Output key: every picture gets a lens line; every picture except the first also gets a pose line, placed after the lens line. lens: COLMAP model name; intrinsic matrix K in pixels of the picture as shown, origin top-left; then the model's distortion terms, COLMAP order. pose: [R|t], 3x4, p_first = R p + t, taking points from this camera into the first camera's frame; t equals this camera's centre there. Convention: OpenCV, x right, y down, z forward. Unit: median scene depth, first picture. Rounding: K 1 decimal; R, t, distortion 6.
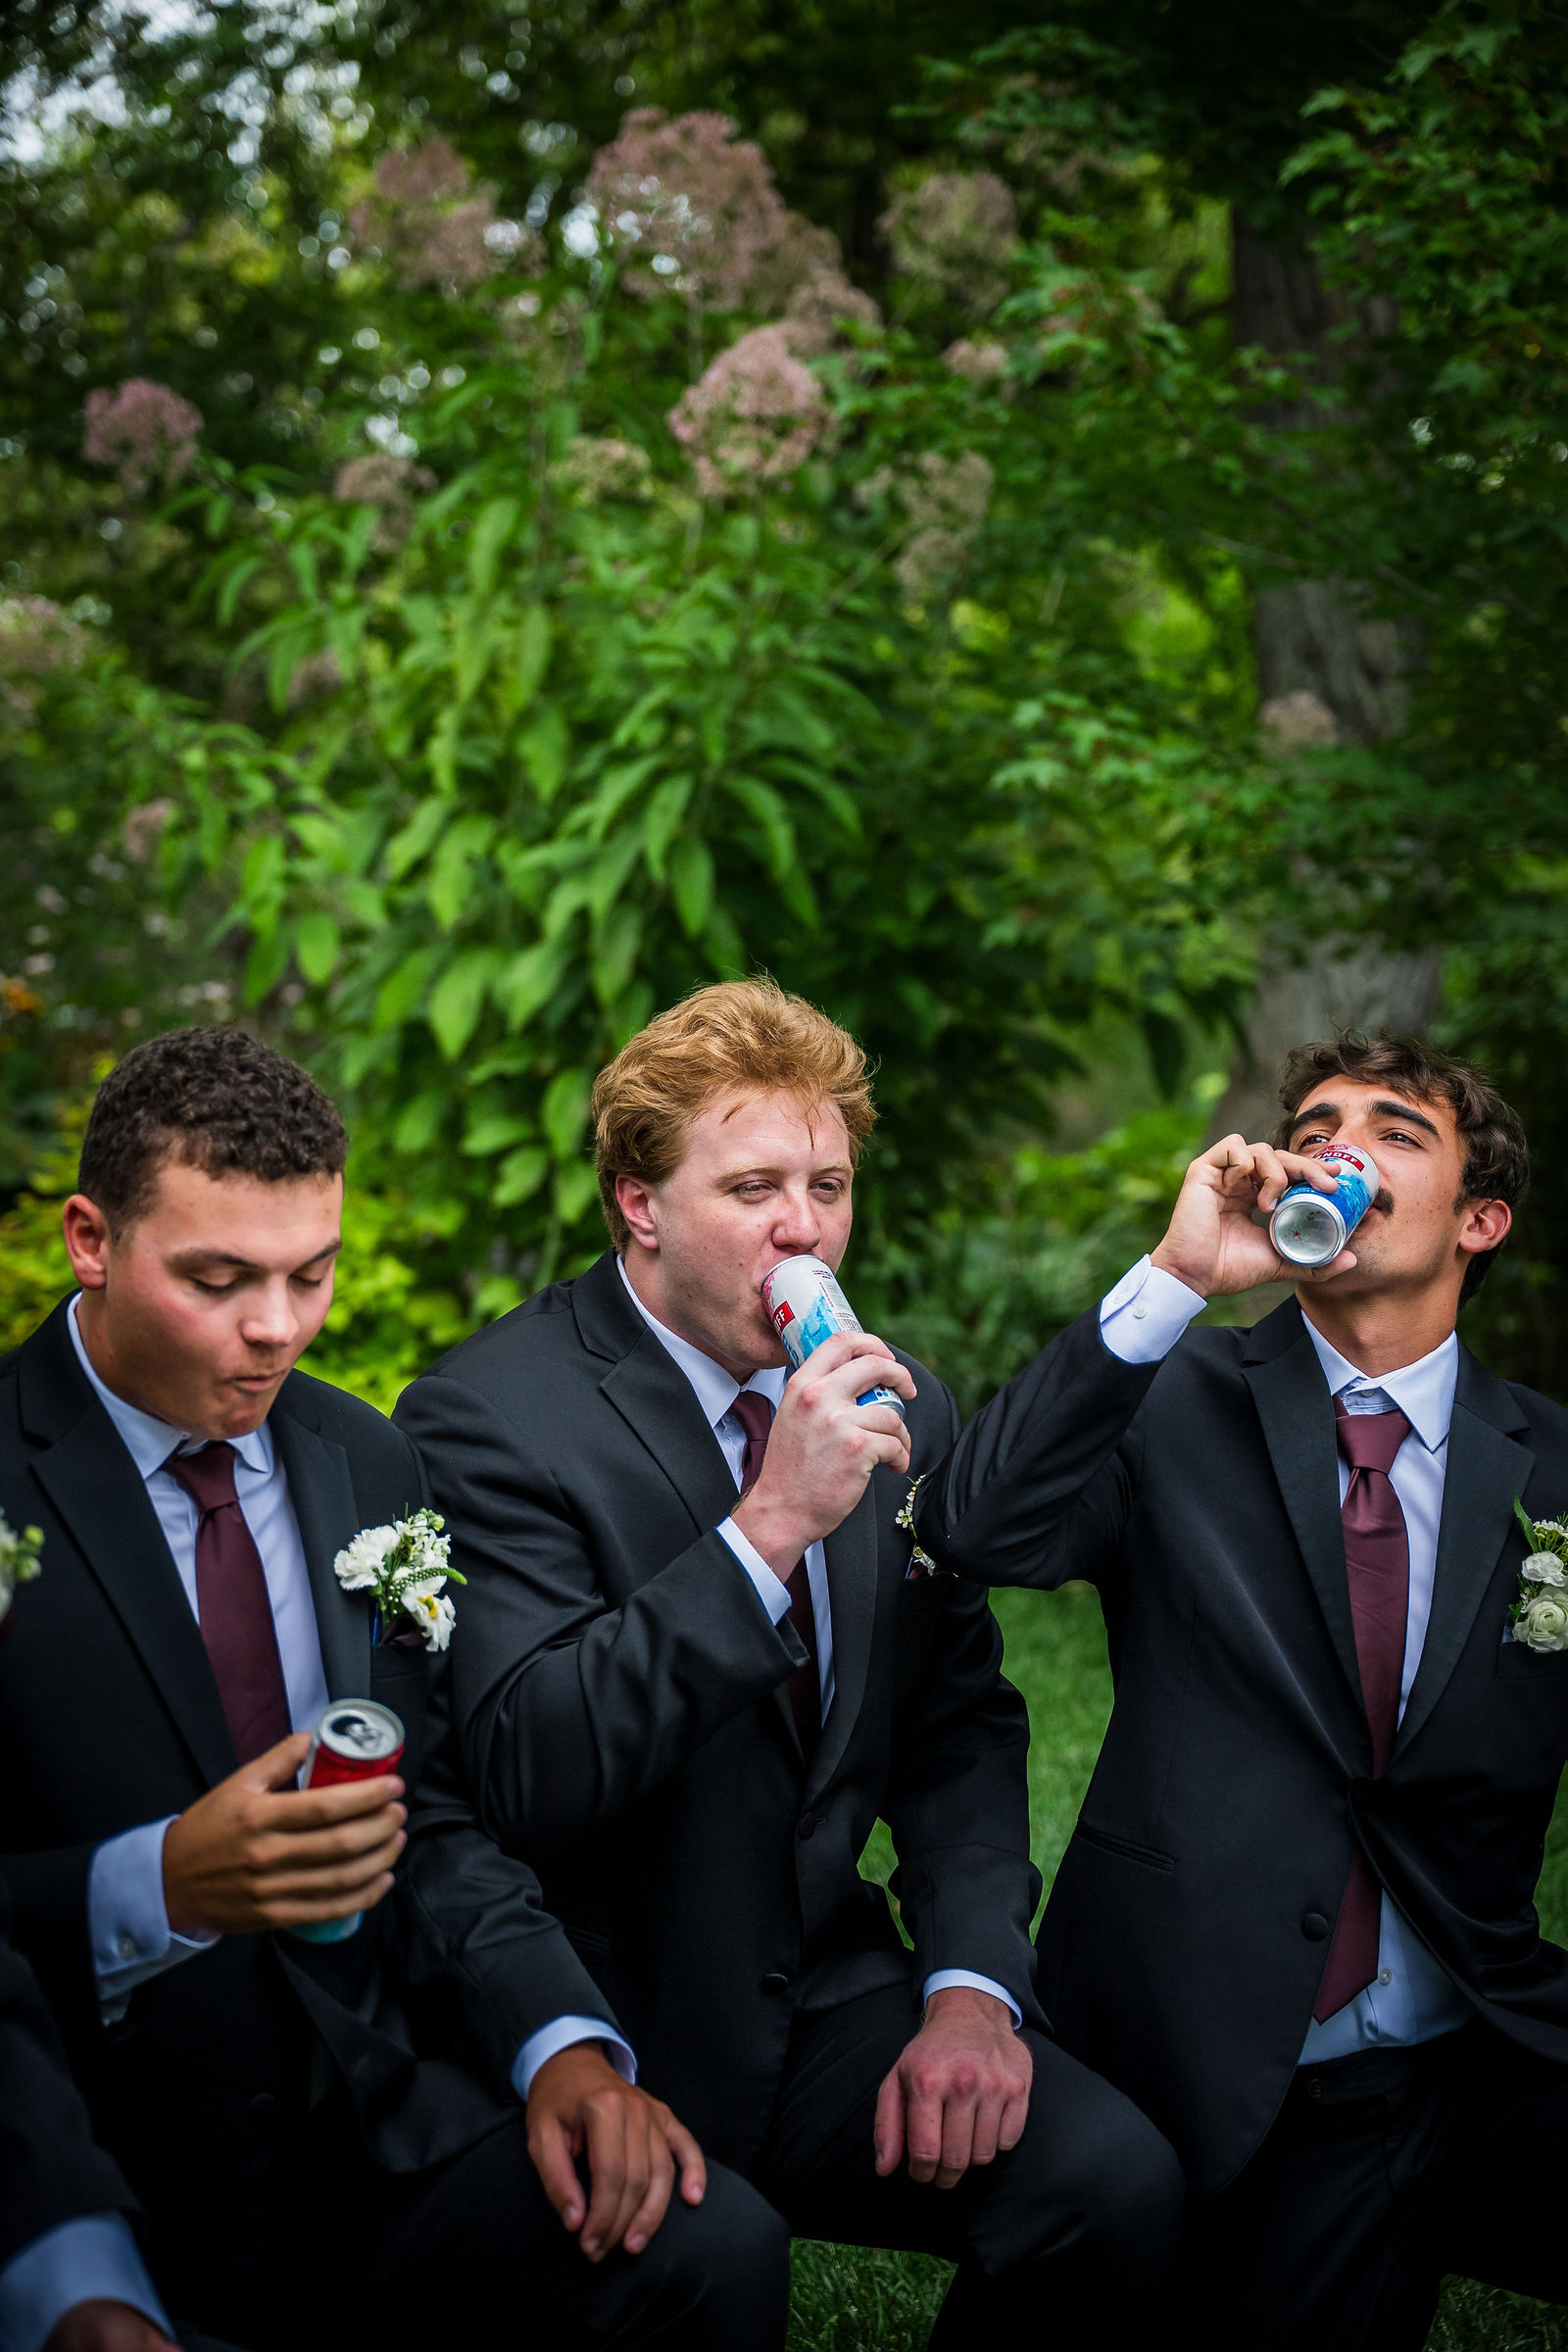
lens RADIAL K [[3188.6, 0, 784.9], [0, 3188.6, 1175.5], [0, 0, 1]] dist [-0.020120, 0.000000]
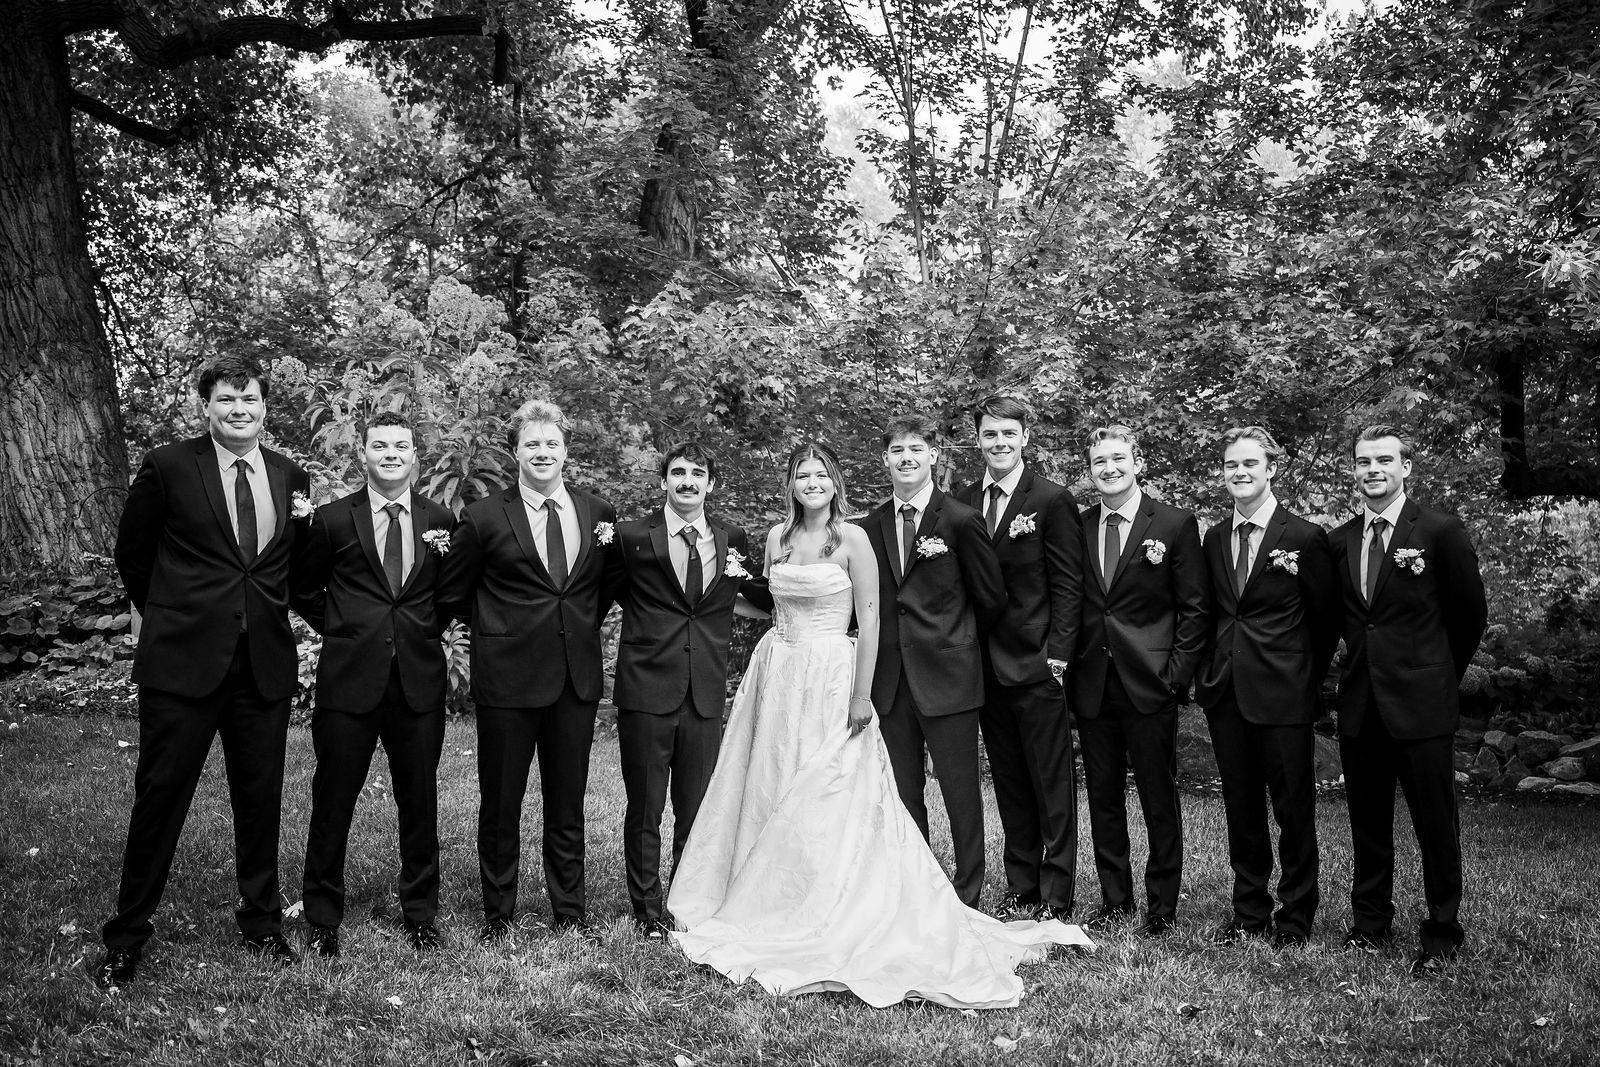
lens RADIAL K [[1696.7, 0, 844.0], [0, 1696.7, 571.2], [0, 0, 1]] dist [-0.056559, 0.000000]
pose [[0.980312, -0.003793, 0.197420, 0.015760], [0.009501, 0.999564, -0.027974, 0.024392], [-0.197228, 0.029298, 0.979920, -0.794306]]
